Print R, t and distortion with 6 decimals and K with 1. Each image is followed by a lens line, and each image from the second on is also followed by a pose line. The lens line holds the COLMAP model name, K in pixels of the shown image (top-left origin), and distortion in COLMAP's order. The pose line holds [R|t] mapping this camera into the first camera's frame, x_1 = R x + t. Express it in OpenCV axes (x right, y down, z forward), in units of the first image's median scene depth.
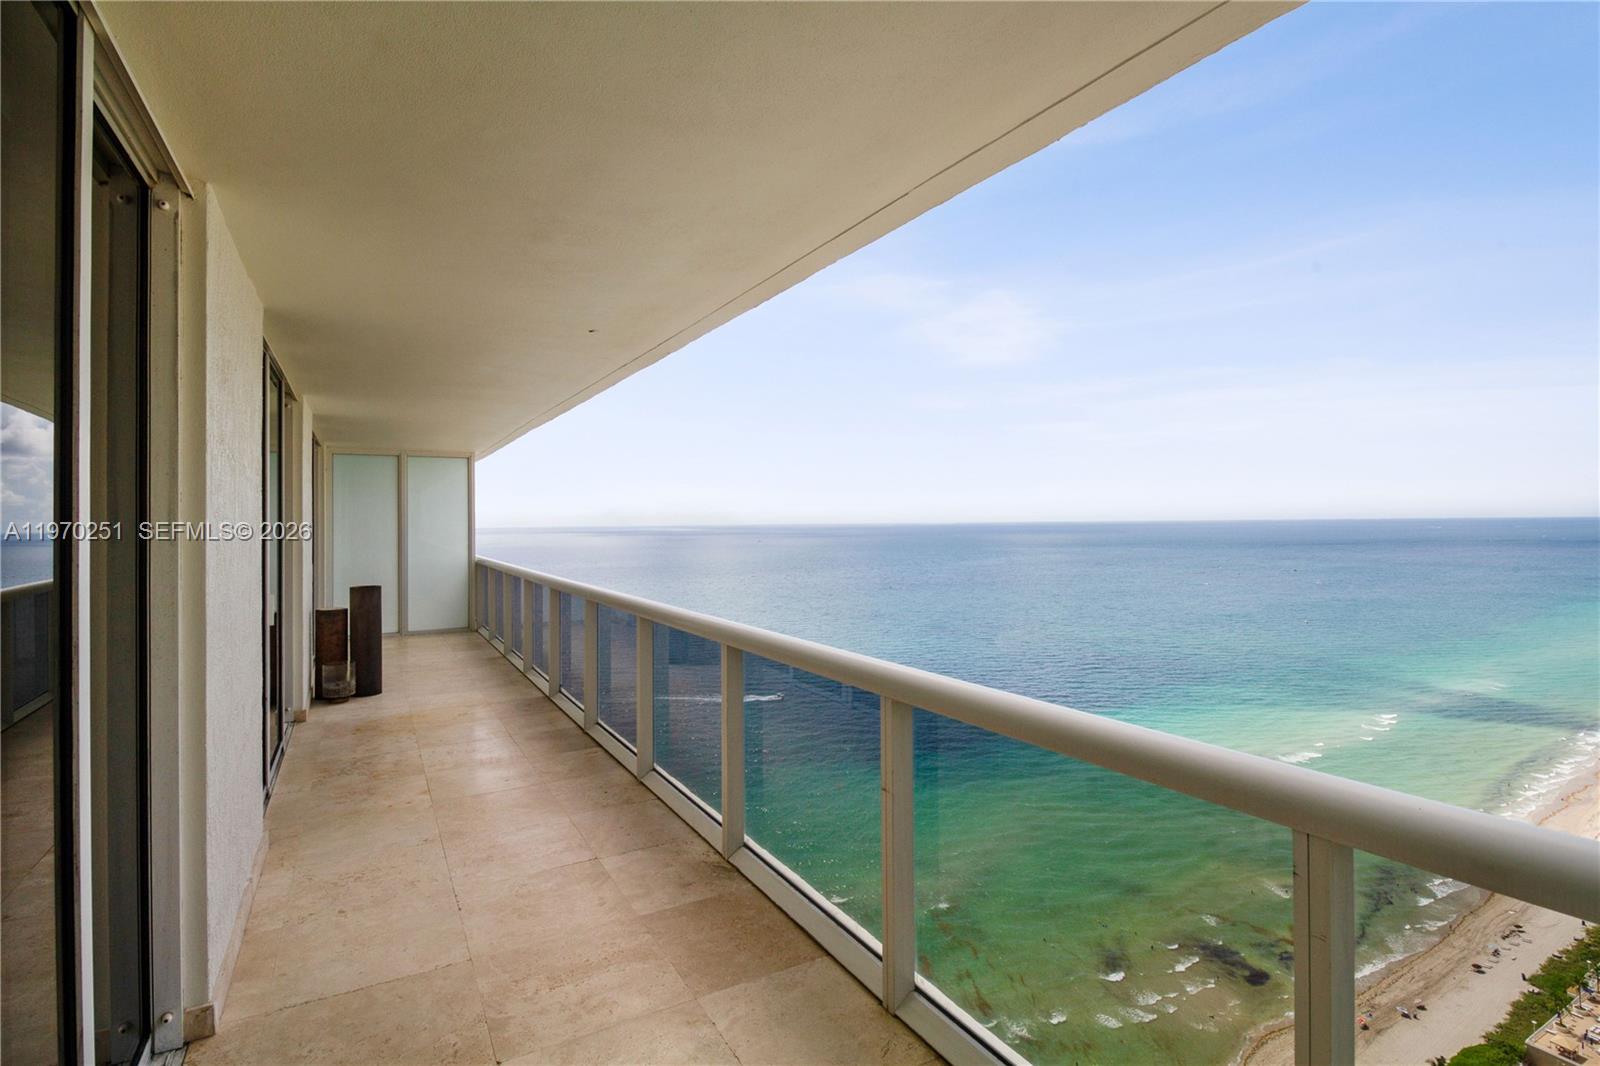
lens RADIAL K [[776.7, 0, 800.0], [0, 776.7, 533.0], [0, 0, 1]] dist [0.000914, -0.014411]
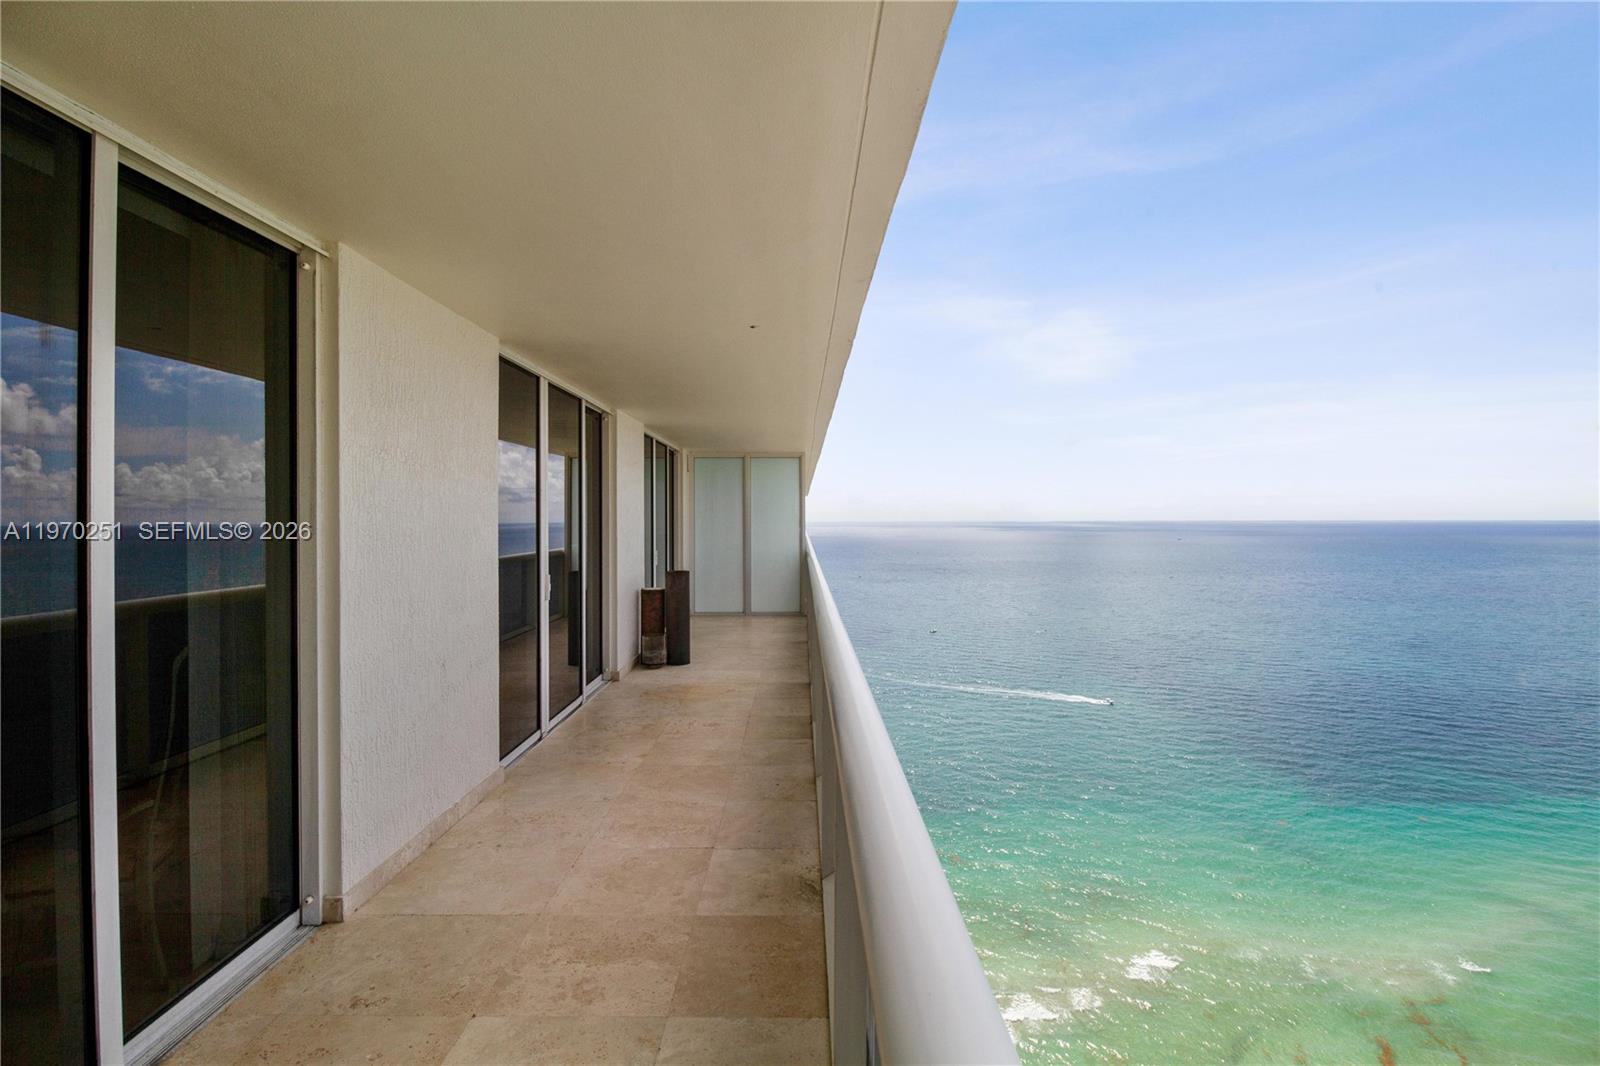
lens RADIAL K [[764.4, 0, 799.2], [0, 764.4, 545.0], [0, 0, 1]] dist [0.000036, -0.011574]
pose [[0.867198, 0.023988, -0.497385, 0.293180], [-0.012599, 0.999576, 0.026242, -0.005123], [0.497803, -0.016490, 0.867133, 0.174726]]
